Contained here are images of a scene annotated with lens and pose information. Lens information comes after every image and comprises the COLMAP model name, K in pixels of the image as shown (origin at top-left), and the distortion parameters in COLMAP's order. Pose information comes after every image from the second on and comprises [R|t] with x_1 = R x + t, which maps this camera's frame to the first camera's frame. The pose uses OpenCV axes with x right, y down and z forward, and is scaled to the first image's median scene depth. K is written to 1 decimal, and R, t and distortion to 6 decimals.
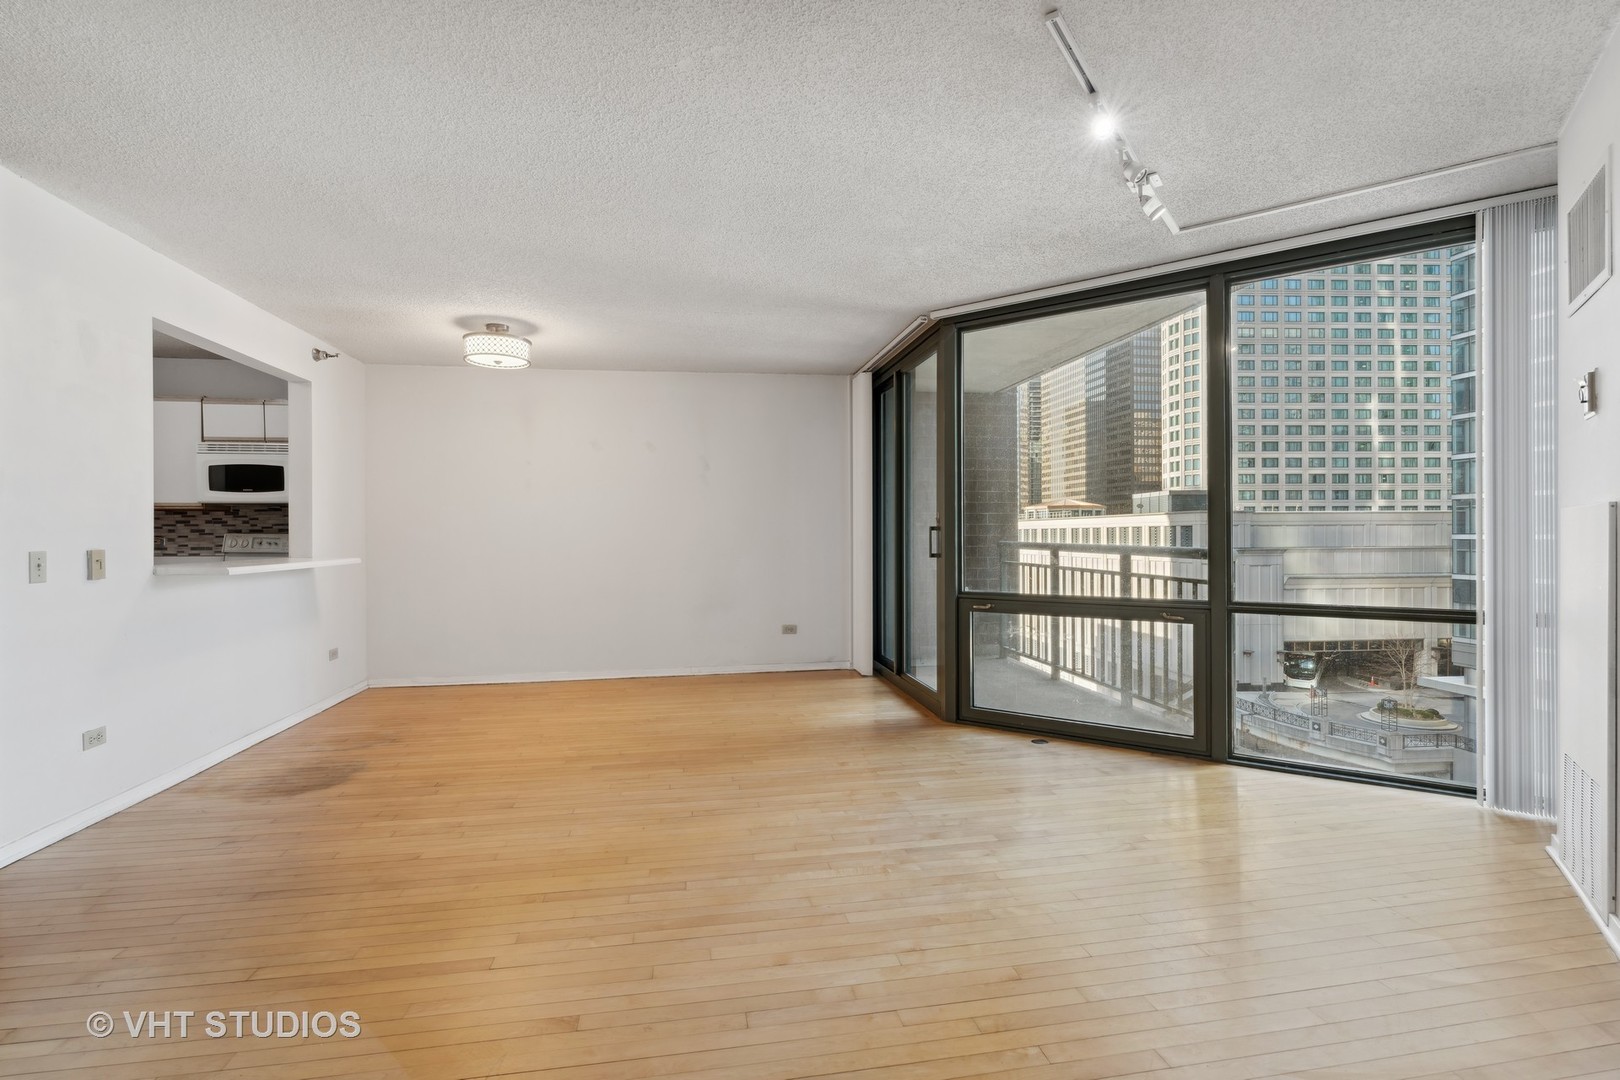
lens RADIAL K [[734.0, 0, 812.4], [0, 734.0, 538.0], [0, 0, 1]] dist [-0.006025, 0.001982]
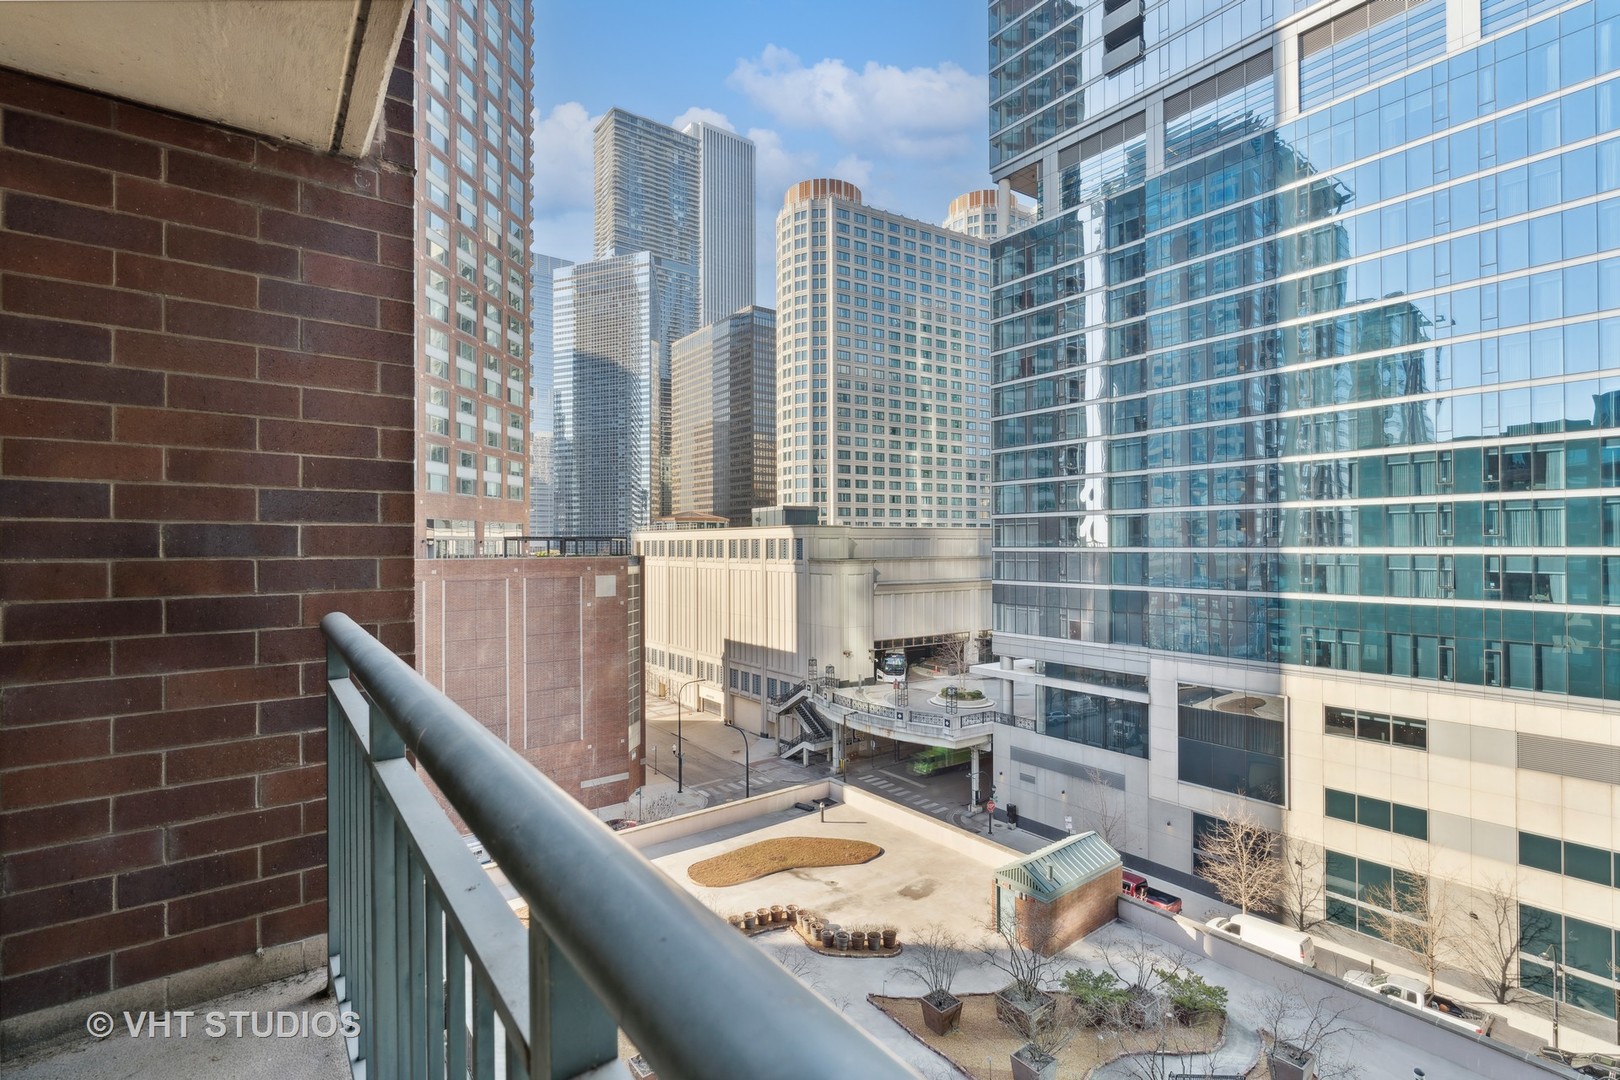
lens RADIAL K [[734.0, 0, 811.5], [0, 734.0, 544.8], [0, 0, 1]] dist [-0.006025, 0.001982]
pose [[0.881351, 0.000768, 0.472462, 0.330385], [0.001899, 0.999985, -0.005168, -0.044932], [-0.472458, 0.005452, 0.881336, 0.692063]]
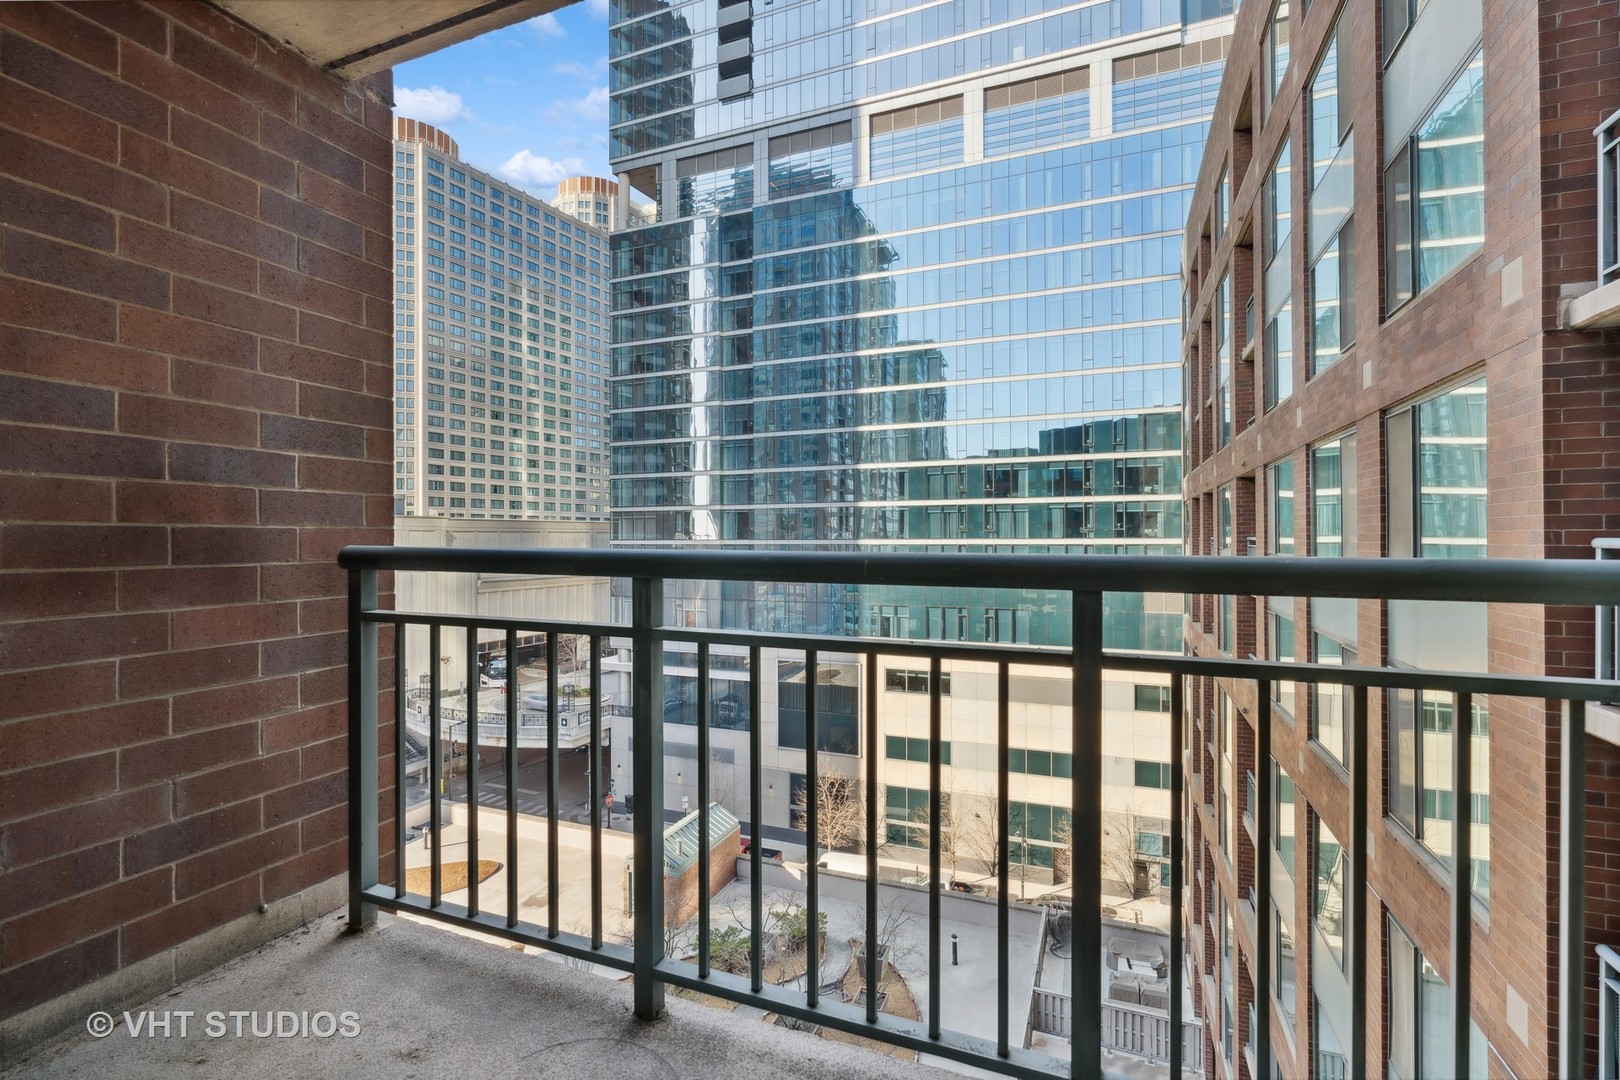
lens RADIAL K [[734.0, 0, 822.4], [0, 734.0, 542.3], [0, 0, 1]] dist [-0.006025, 0.001982]
pose [[0.517764, -0.003874, 0.855515, 0.095294], [0.005586, 0.999984, 0.001147, -0.012742], [-0.855505, 0.004185, 0.517777, 0.746676]]
